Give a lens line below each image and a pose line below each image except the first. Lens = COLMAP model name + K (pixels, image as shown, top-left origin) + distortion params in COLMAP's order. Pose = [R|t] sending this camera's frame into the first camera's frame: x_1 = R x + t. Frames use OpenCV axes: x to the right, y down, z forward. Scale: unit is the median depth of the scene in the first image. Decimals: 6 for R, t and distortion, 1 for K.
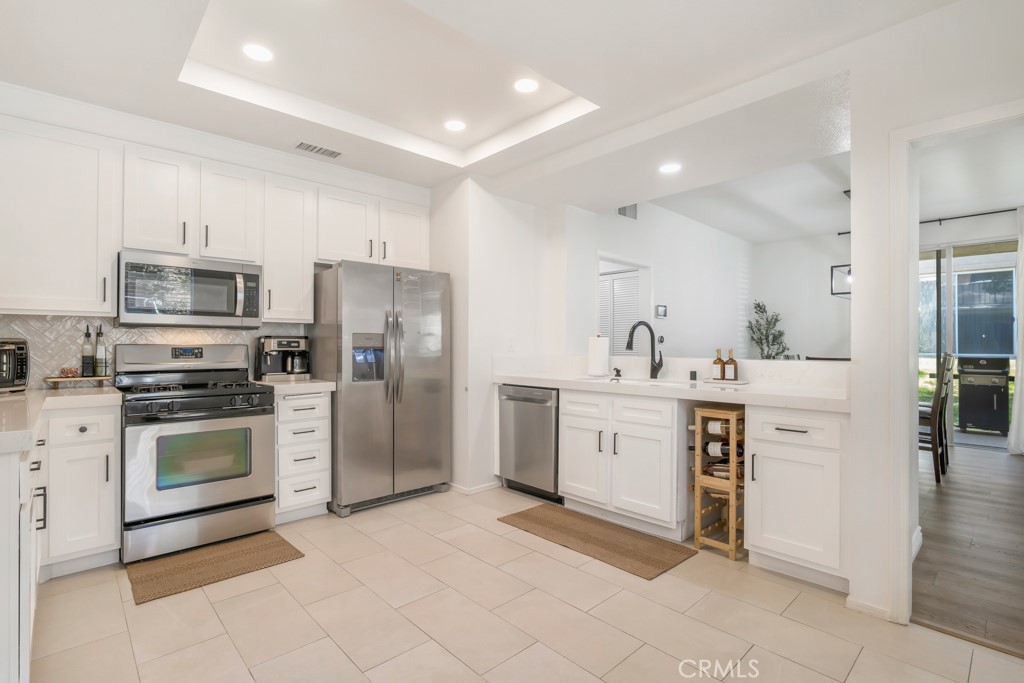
lens RADIAL K [[481.8, 0, 507.6], [0, 481.8, 339.3], [0, 0, 1]] dist [-0.031796, 0.010488]
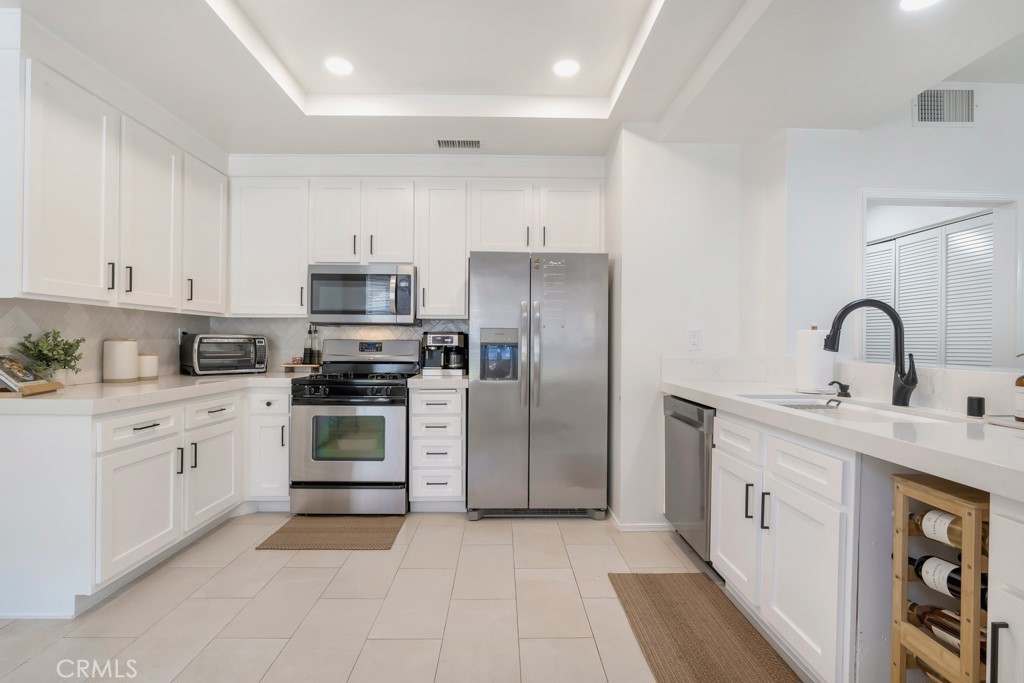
lens RADIAL K [[481.8, 0, 507.6], [0, 481.8, 339.3], [0, 0, 1]] dist [-0.031796, 0.010488]
pose [[0.744457, 0.001827, -0.667668, 0.342253], [0.001964, 0.999986, 0.004926, 0.004410], [0.667668, -0.004979, 0.744443, 0.326186]]
